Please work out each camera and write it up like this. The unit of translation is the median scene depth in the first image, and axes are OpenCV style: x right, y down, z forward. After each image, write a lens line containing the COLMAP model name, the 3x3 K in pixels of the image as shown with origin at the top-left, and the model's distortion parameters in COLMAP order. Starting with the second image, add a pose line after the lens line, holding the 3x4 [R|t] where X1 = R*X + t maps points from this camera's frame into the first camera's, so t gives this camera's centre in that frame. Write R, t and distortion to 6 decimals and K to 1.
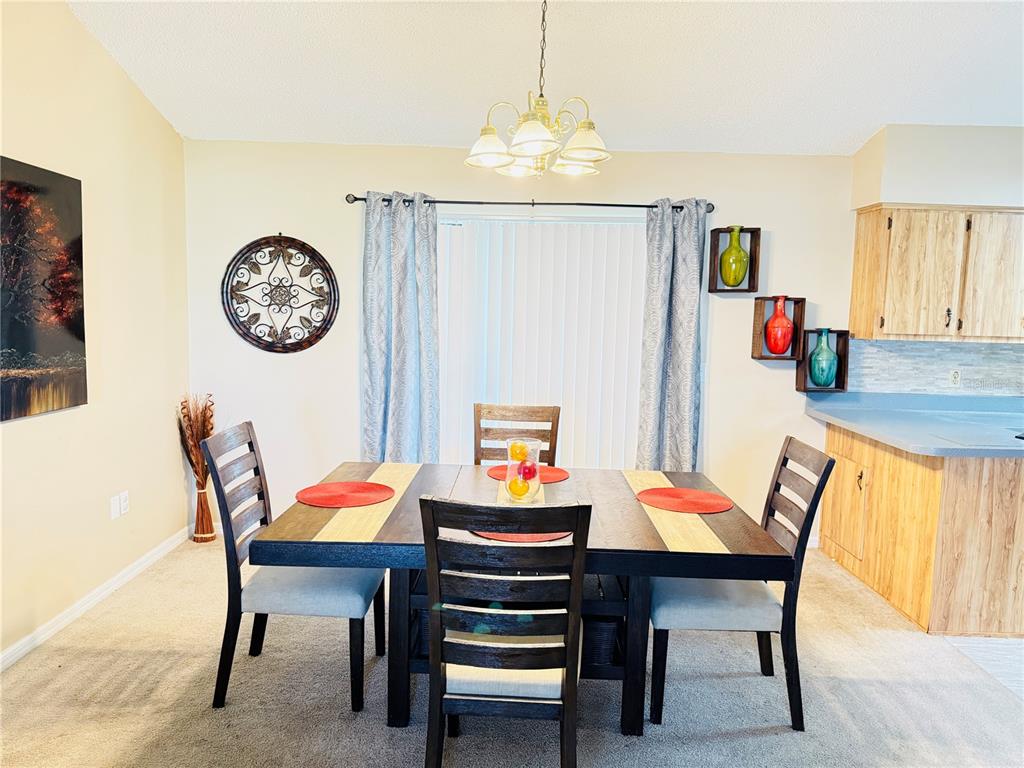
lens RADIAL K [[711.4, 0, 509.7], [0, 711.4, 389.4], [0, 0, 1]] dist [0.058904, -0.075992]
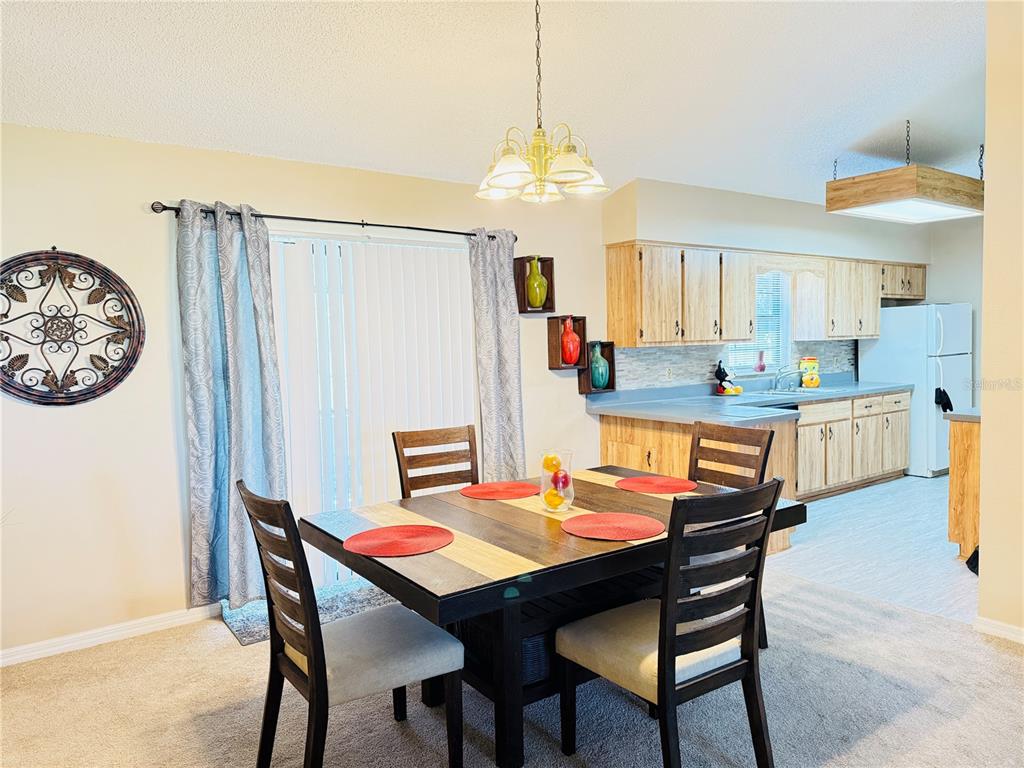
lens RADIAL K [[711.4, 0, 517.4], [0, 711.4, 382.2], [0, 0, 1]] dist [0.058904, -0.075992]
pose [[0.802197, -0.079254, 0.591776, -0.391292], [0.109604, 0.993855, -0.015474, -0.011714], [-0.586913, 0.077275, 0.805954, 0.116700]]
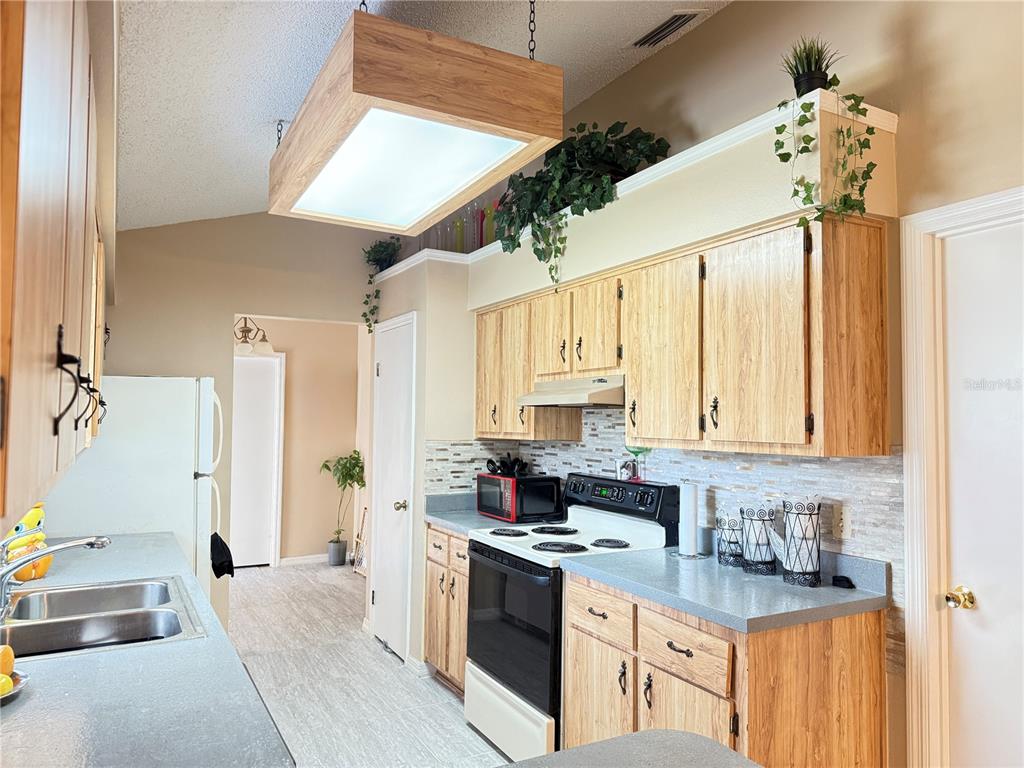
lens RADIAL K [[711.4, 0, 517.8], [0, 711.4, 383.4], [0, 0, 1]] dist [0.058904, -0.075992]
pose [[-0.489289, 0.018535, 0.871925, 0.377742], [0.080891, 0.996429, 0.024211, -0.089673], [-0.868362, 0.082377, -0.489041, 0.936421]]
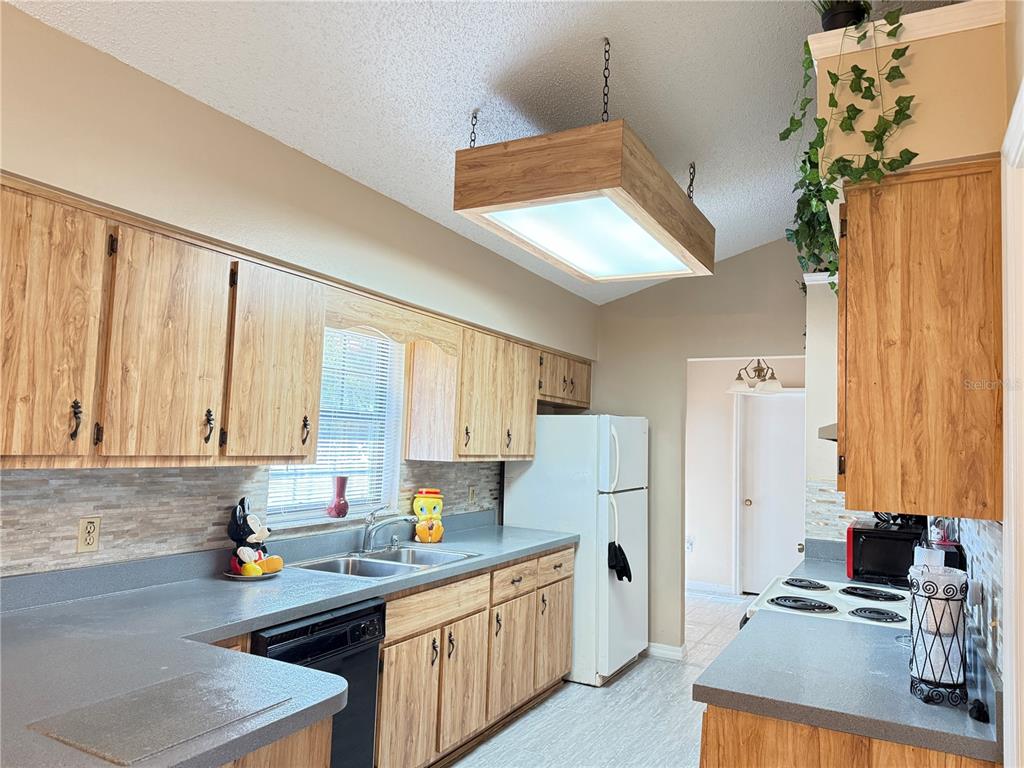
lens RADIAL K [[711.4, 0, 508.7], [0, 711.4, 385.5], [0, 0, 1]] dist [0.058904, -0.075992]
pose [[0.467191, 0.062365, 0.881954, 0.295754], [0.073744, 0.991285, -0.109160, -0.044869], [-0.881076, 0.116038, 0.458520, 0.482300]]
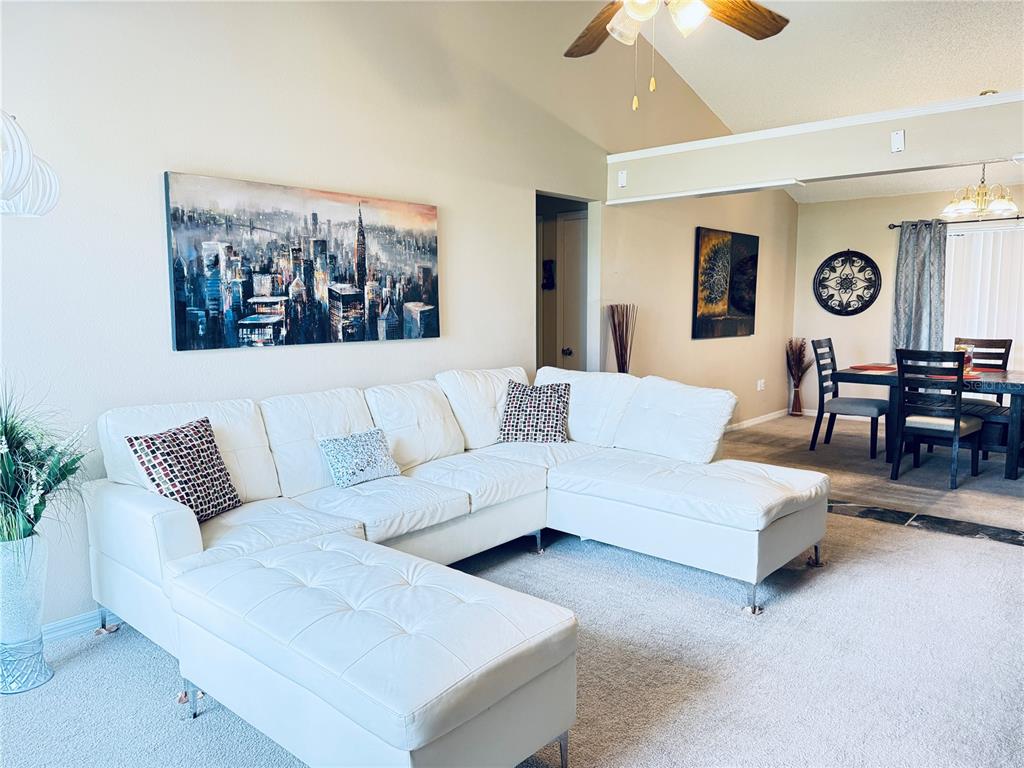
lens RADIAL K [[711.4, 0, 537.3], [0, 711.4, 391.1], [0, 0, 1]] dist [0.058904, -0.075992]
pose [[0.763481, 0.053039, -0.643649, 0.269361], [-0.046746, 0.998546, 0.026835, 0.129798], [0.644136, 0.009600, 0.764851, -0.901638]]
